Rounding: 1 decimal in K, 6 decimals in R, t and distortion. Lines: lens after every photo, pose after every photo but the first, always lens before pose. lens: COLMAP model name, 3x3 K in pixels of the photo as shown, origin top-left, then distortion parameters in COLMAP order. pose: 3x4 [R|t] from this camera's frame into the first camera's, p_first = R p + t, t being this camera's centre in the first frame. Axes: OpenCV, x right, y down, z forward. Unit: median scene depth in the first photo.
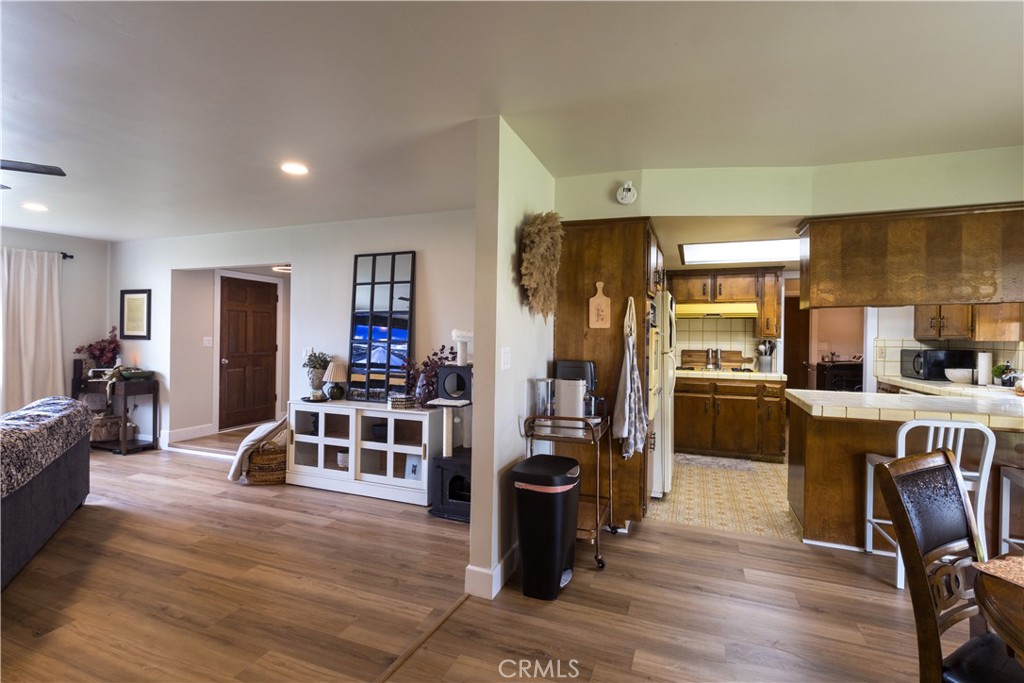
lens RADIAL K [[472.3, 0, 515.0], [0, 472.3, 338.1], [0, 0, 1]] dist [0.007205, 0.000636]
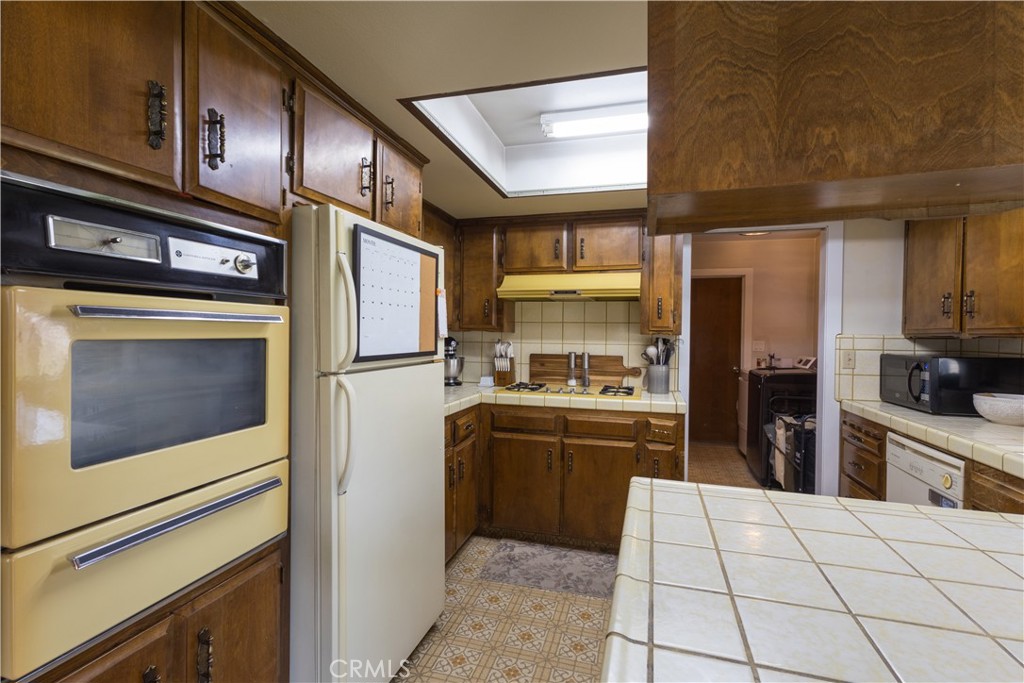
lens RADIAL K [[472.3, 0, 515.0], [0, 472.3, 338.1], [0, 0, 1]] dist [0.007205, 0.000636]
pose [[0.996219, -0.000117, 0.086877, 0.307720], [-0.000463, 0.999978, 0.006651, 0.000982], [-0.086876, -0.006666, 0.996197, 0.444560]]
